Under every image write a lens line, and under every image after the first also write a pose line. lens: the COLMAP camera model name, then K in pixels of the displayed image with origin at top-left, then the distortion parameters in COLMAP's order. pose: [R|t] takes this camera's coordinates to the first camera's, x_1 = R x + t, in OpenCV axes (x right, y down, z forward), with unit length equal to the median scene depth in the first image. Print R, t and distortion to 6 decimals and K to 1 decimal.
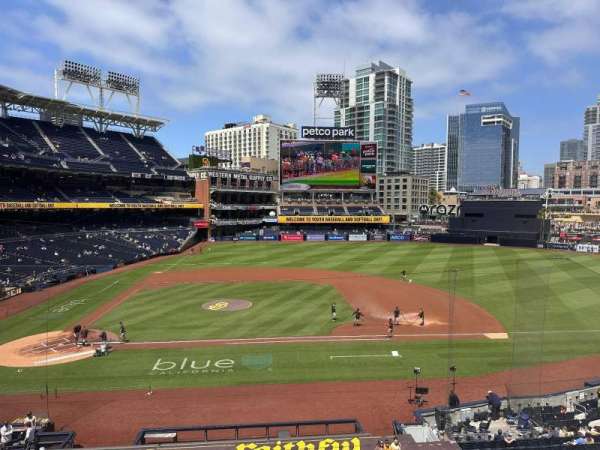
lens RADIAL K [[424.1, 0, 301.0], [0, 424.1, 230.5], [0, 0, 1]] dist [0.074182, -0.095327]
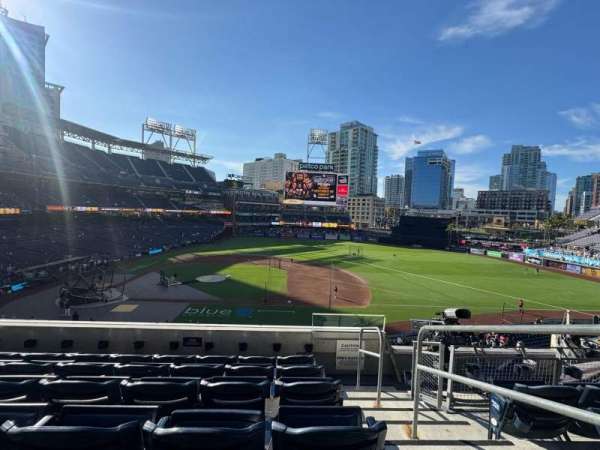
lens RADIAL K [[285.9, 0, 303.5], [0, 285.9, 228.6], [0, 0, 1]] dist [-0.010427, 0.002519]
pose [[0.997779, 0.042768, -0.051068, 0.078168], [-0.042624, 0.999084, 0.003911, -0.012576], [0.051189, -0.001726, 0.998688, -0.023122]]
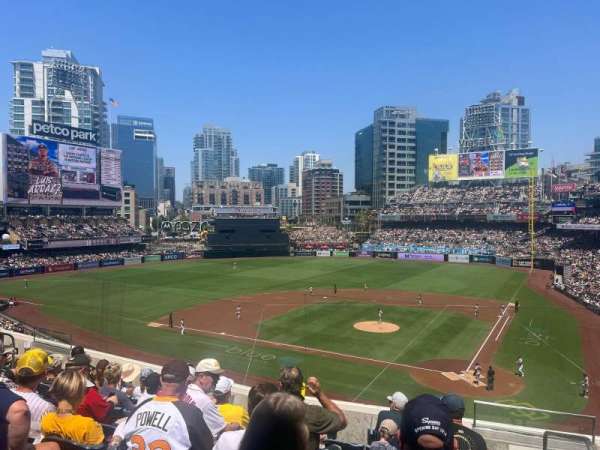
lens RADIAL K [[459.7, 0, 295.5], [0, 459.7, 225.4], [0, 0, 1]] dist [0.055412, -0.050984]
pose [[0.583280, -0.018654, 0.812057, -0.395972], [0.049843, 0.998674, -0.012860, -0.023835], [-0.810740, 0.047976, 0.583437, 0.151202]]
